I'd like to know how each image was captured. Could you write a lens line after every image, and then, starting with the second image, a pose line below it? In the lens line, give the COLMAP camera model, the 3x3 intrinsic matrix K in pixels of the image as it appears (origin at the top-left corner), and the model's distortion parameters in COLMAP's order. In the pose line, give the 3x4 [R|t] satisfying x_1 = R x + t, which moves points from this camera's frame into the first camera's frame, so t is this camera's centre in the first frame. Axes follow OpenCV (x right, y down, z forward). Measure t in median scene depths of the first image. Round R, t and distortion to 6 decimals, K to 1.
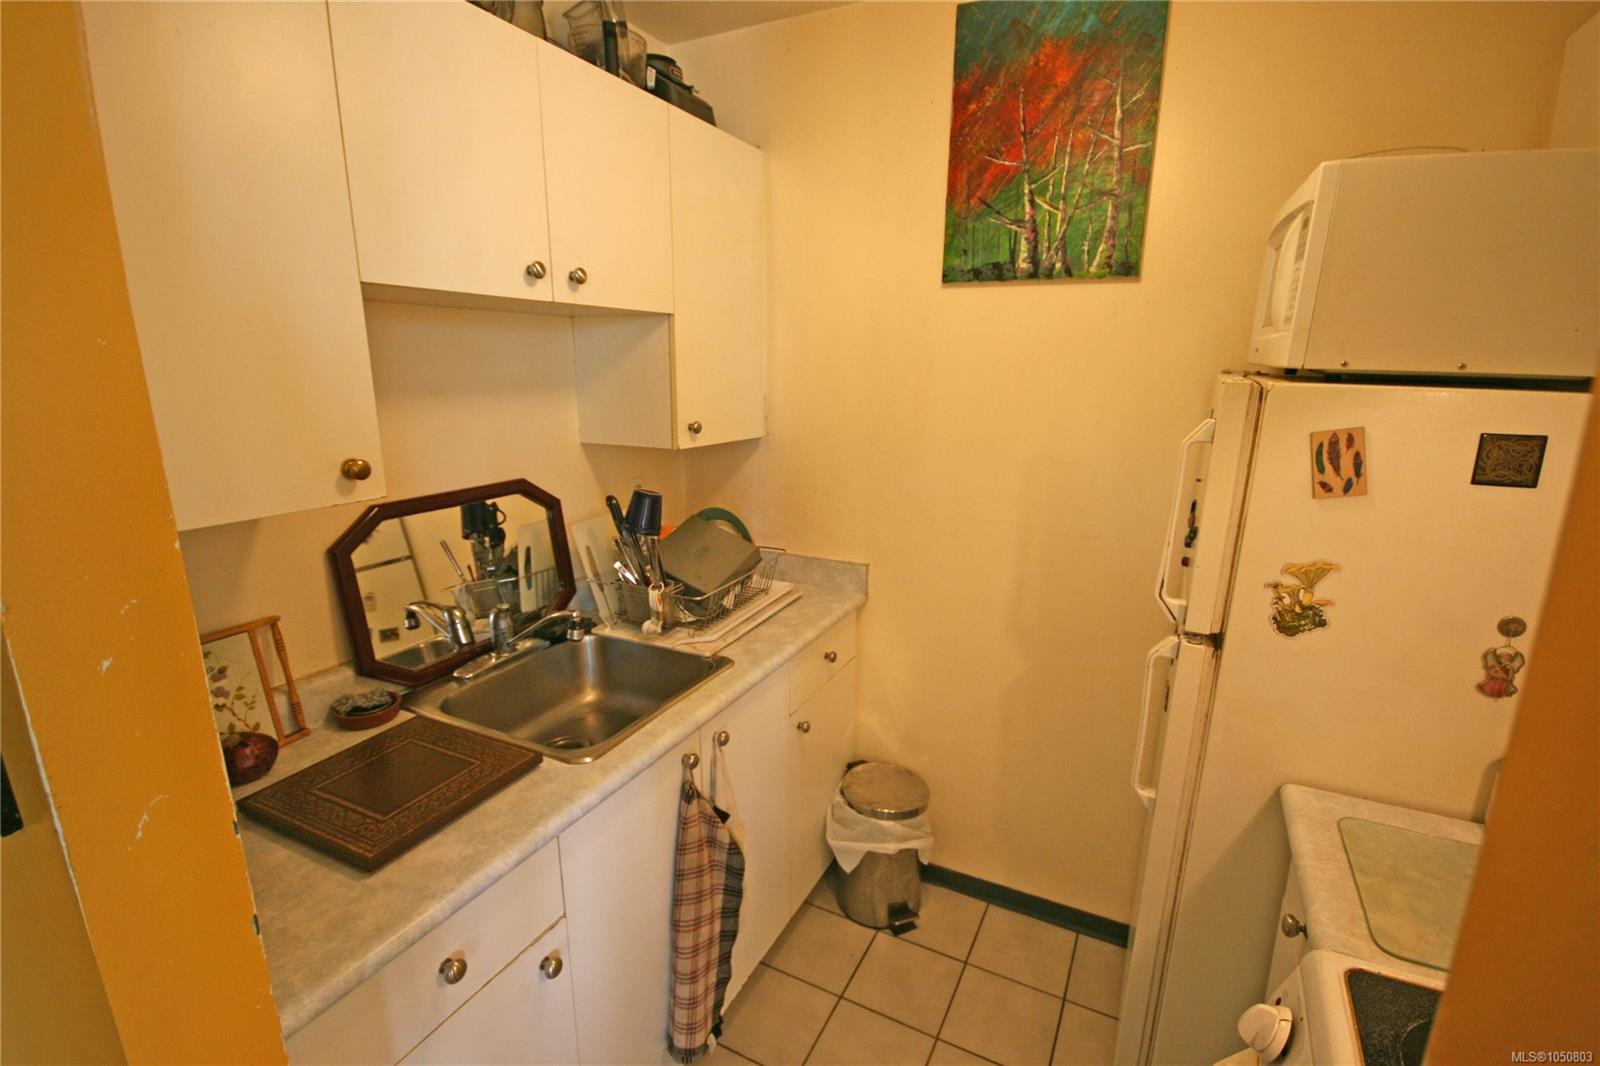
lens RADIAL K [[723.6, 0, 818.2], [0, 723.6, 546.9], [0, 0, 1]] dist [0.001975, 0.000090]
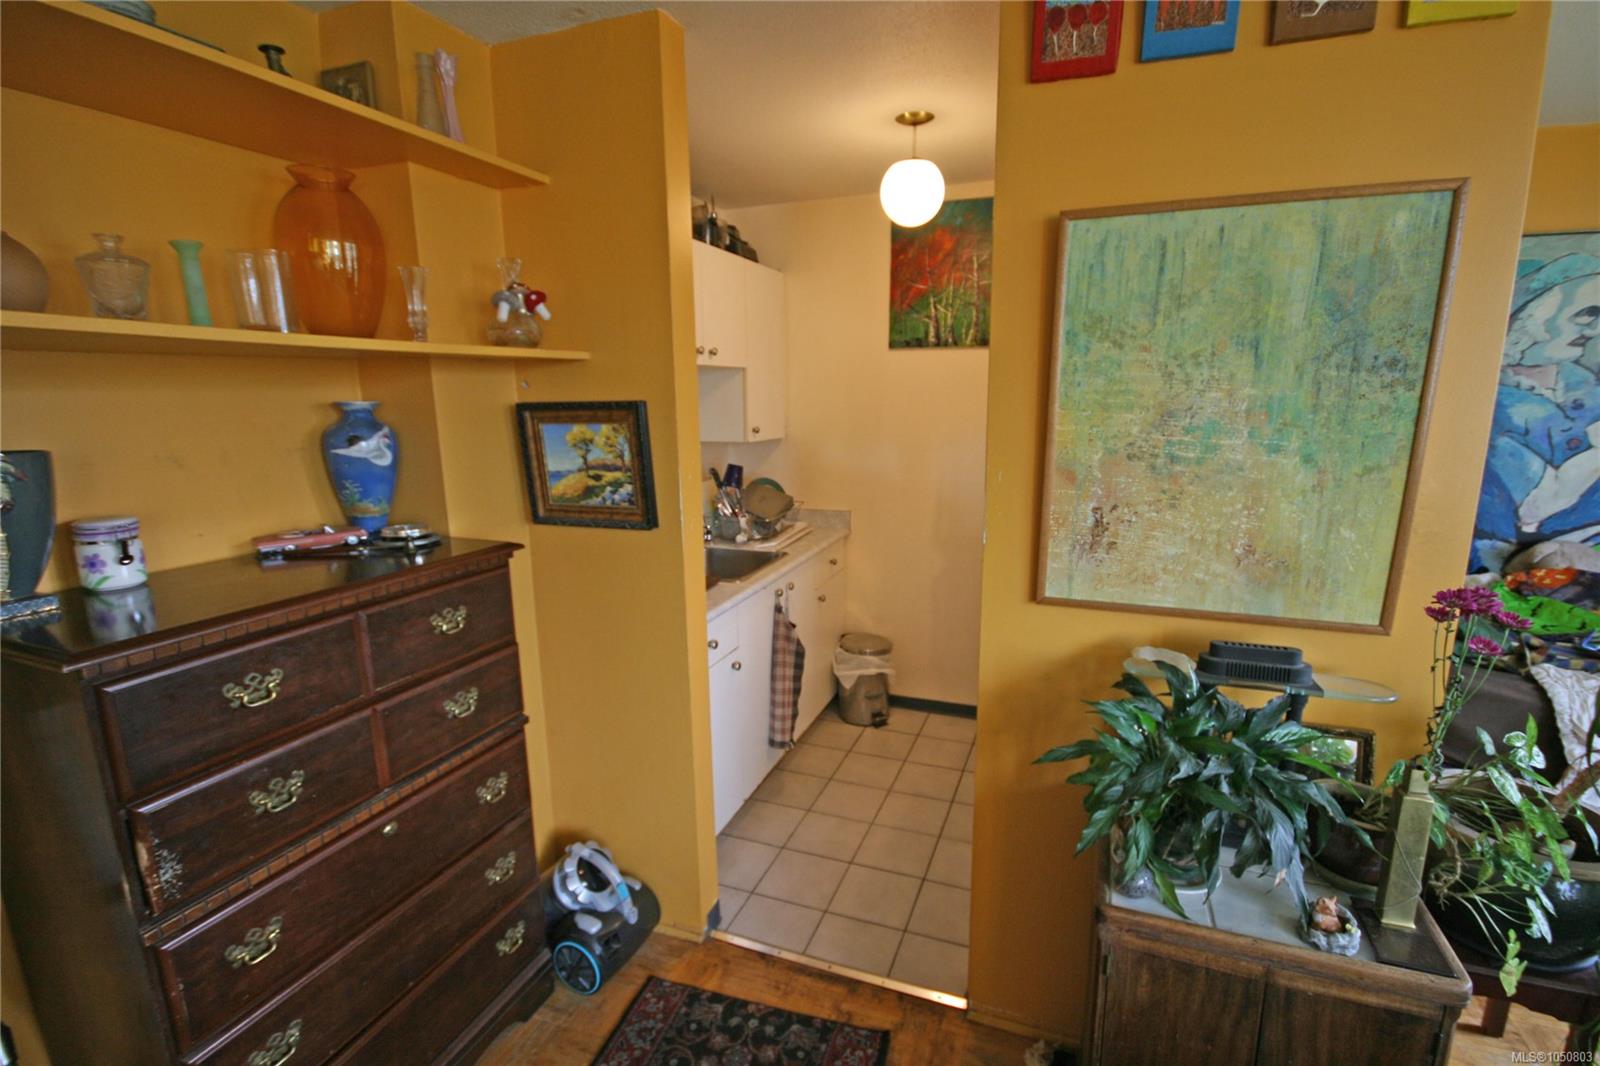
lens RADIAL K [[738.7, 0, 803.5], [0, 738.7, 546.4], [0, 0, 1]] dist [0.000409, -0.007882]
pose [[0.995755, -0.036009, 0.084709, -0.229595], [0.039429, 0.998459, -0.039051, 0.207474], [-0.083173, 0.042225, 0.995640, -0.854469]]
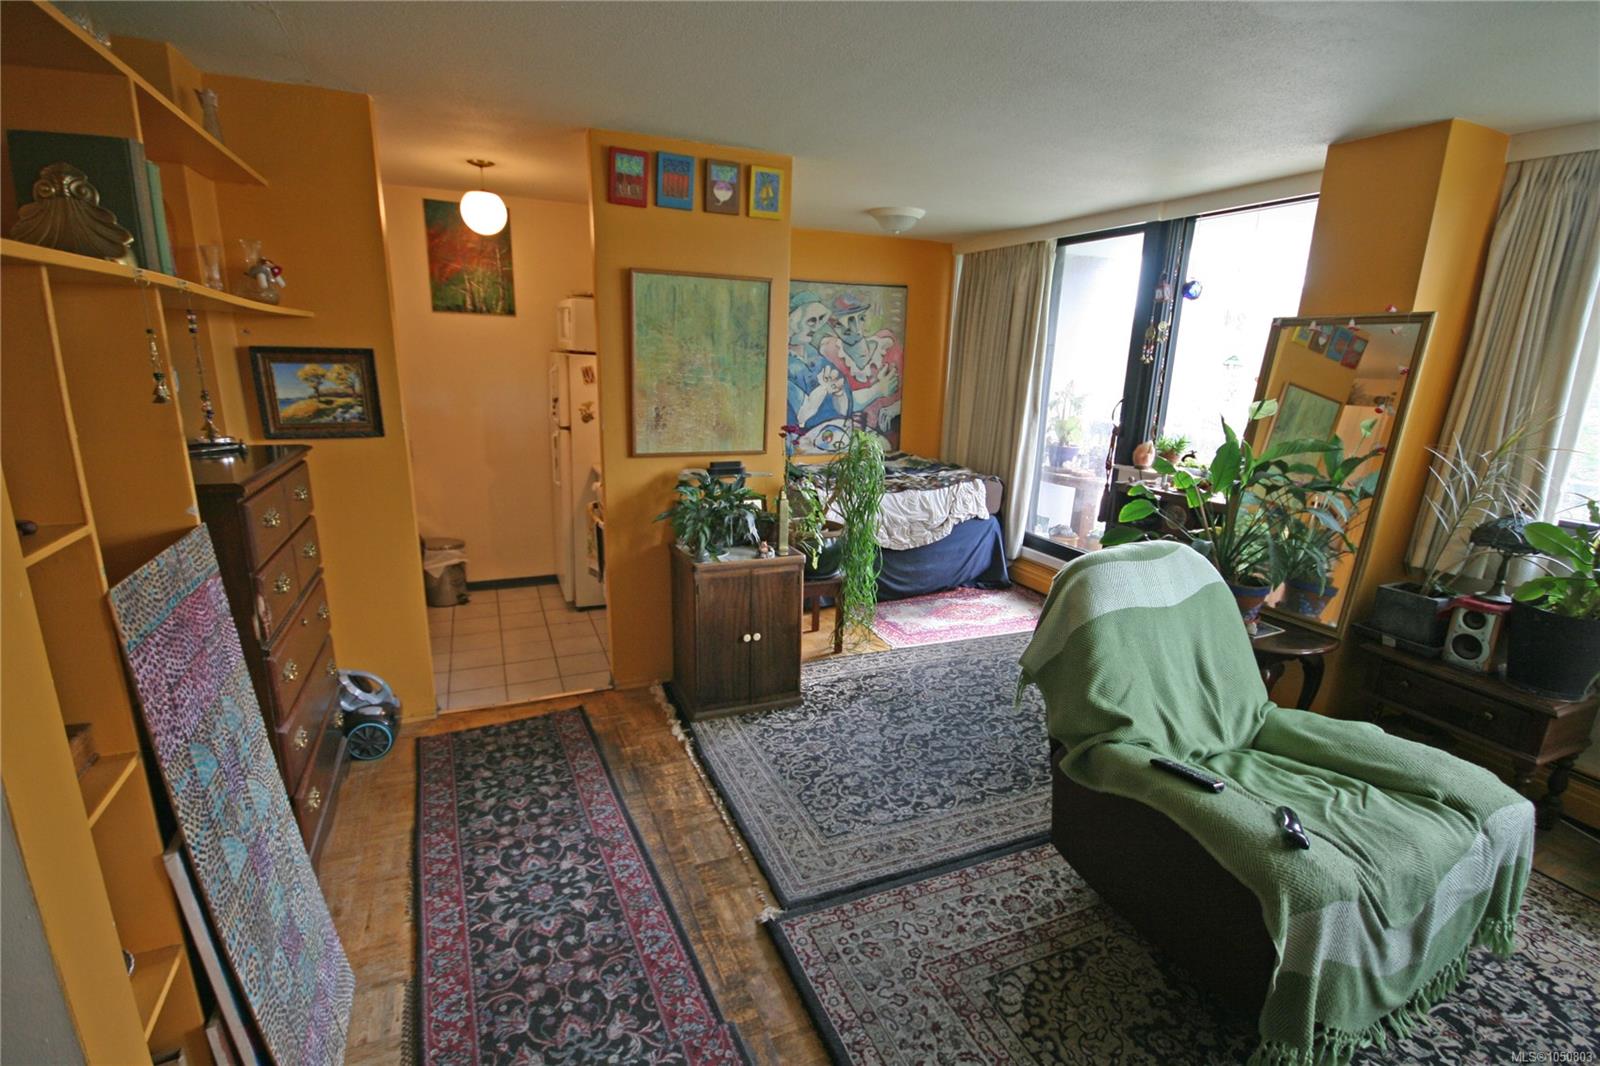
lens RADIAL K [[738.7, 0, 803.5], [0, 738.7, 546.4], [0, 0, 1]] dist [0.000409, -0.007882]
pose [[0.640253, -0.183639, 0.745891, -1.044760], [0.163537, 0.981330, 0.101229, 0.359985], [-0.750555, 0.057168, 0.658331, -1.519434]]
